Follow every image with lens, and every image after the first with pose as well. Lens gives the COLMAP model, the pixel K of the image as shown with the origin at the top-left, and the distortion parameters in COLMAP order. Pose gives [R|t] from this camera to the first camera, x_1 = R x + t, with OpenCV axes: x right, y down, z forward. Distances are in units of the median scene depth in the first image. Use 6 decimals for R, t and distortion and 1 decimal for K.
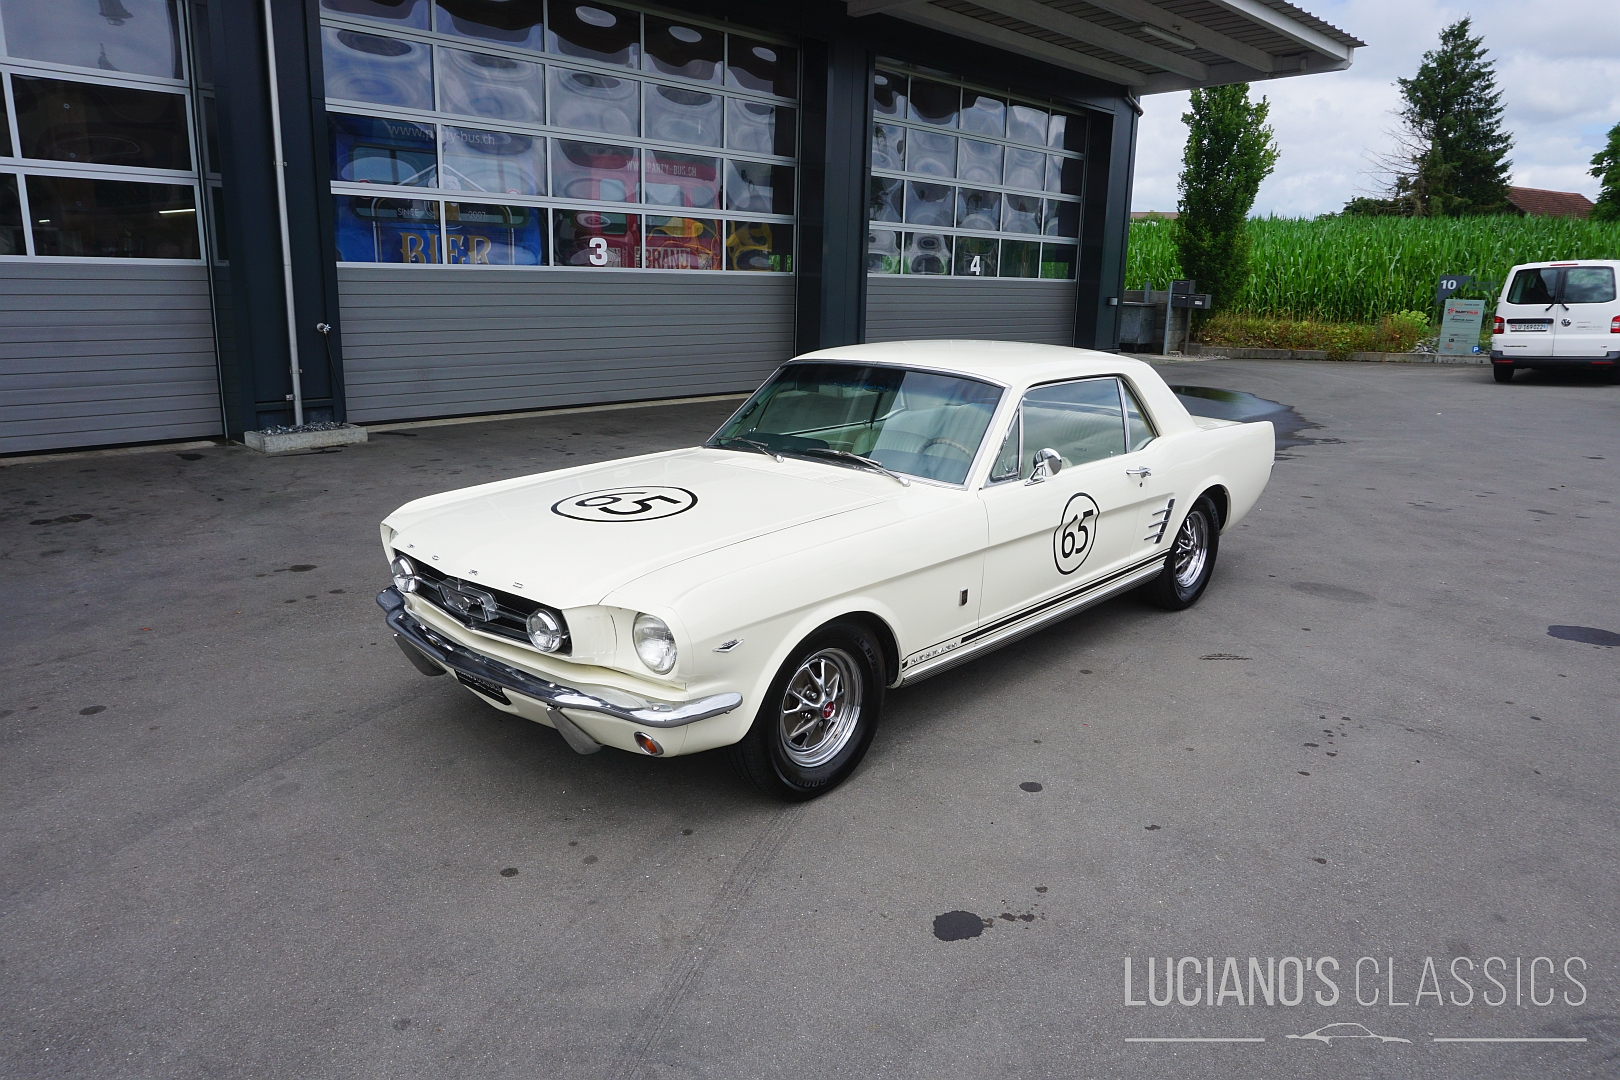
lens RADIAL K [[1087.4, 0, 807.7], [0, 1087.4, 537.1], [0, 0, 1]] dist [-0.041499, 0.029230]
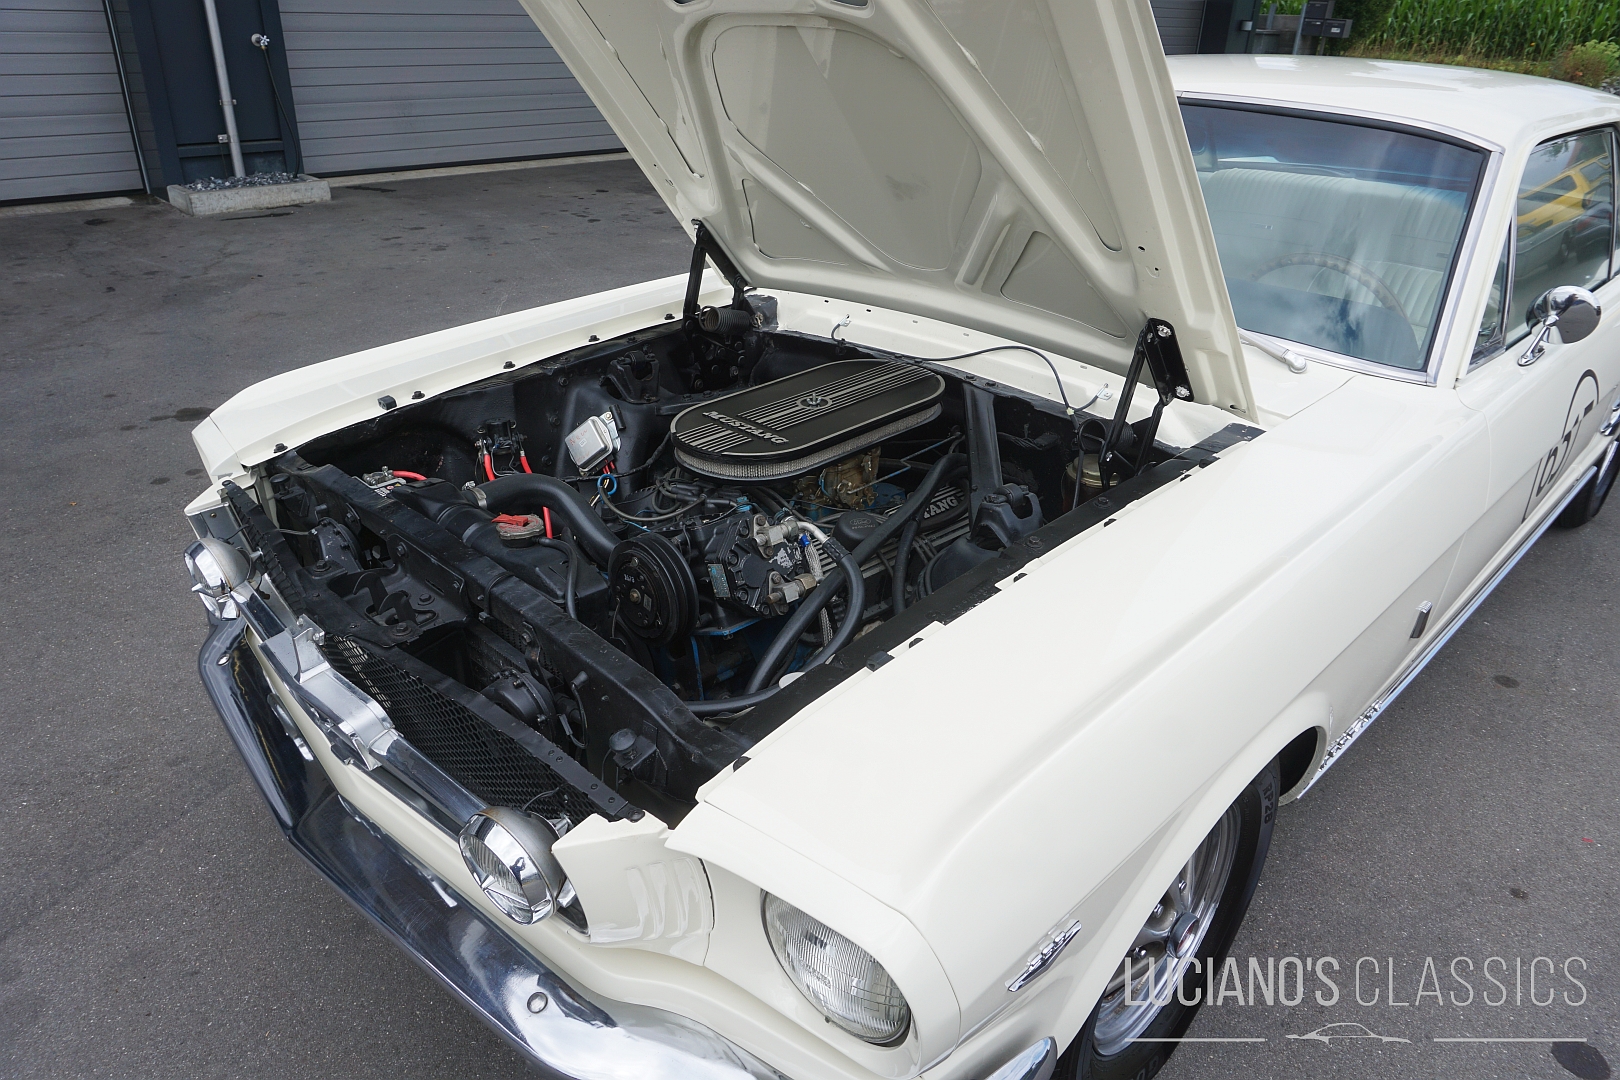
lens RADIAL K [[1087.4, 0, 808.6], [0, 1087.4, 536.0], [0, 0, 1]] dist [-0.041499, 0.029230]
pose [[0.999402, 0.022225, -0.026503, -0.044359], [-0.015770, 0.974746, 0.222760, -0.032427], [0.030785, -0.222209, 0.974513, 0.218897]]
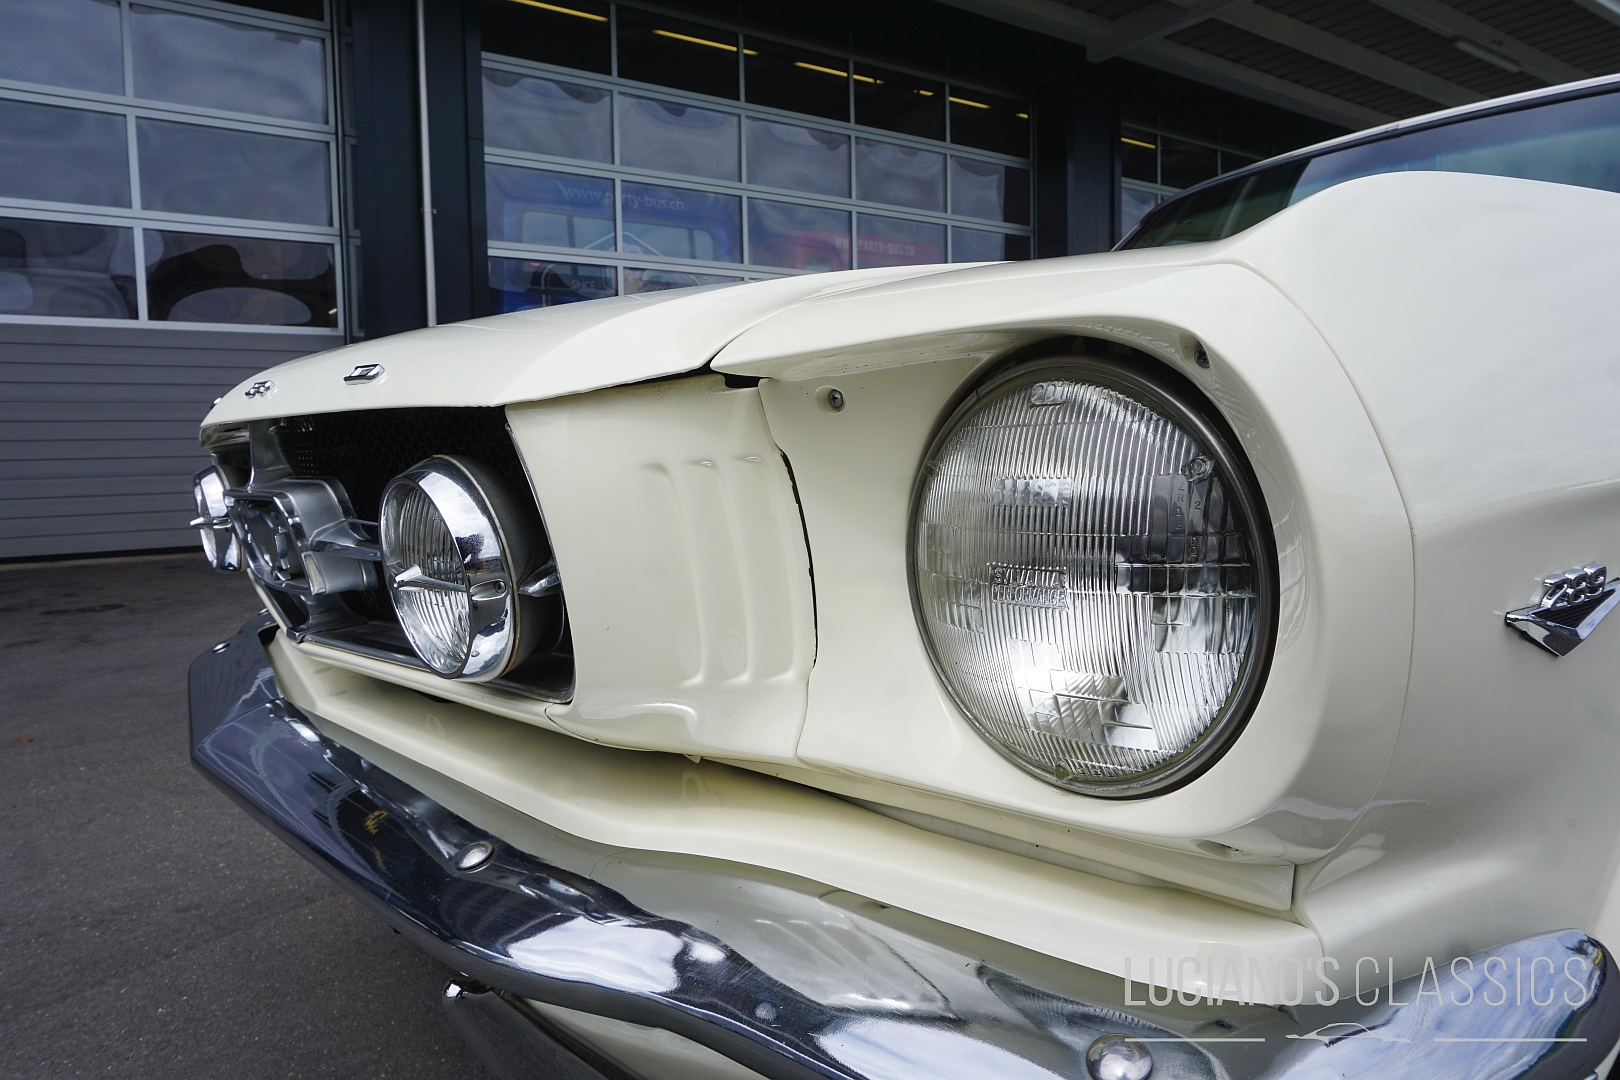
lens RADIAL K [[1087.4, 0, 811.3], [0, 1087.4, 540.9], [0, 0, 1]] dist [-0.041499, 0.029230]
pose [[0.982484, -0.028493, -0.184155, -0.045613], [0.000306, 0.988486, -0.151311, 0.035405], [0.186346, 0.148604, 0.971181, 0.263161]]
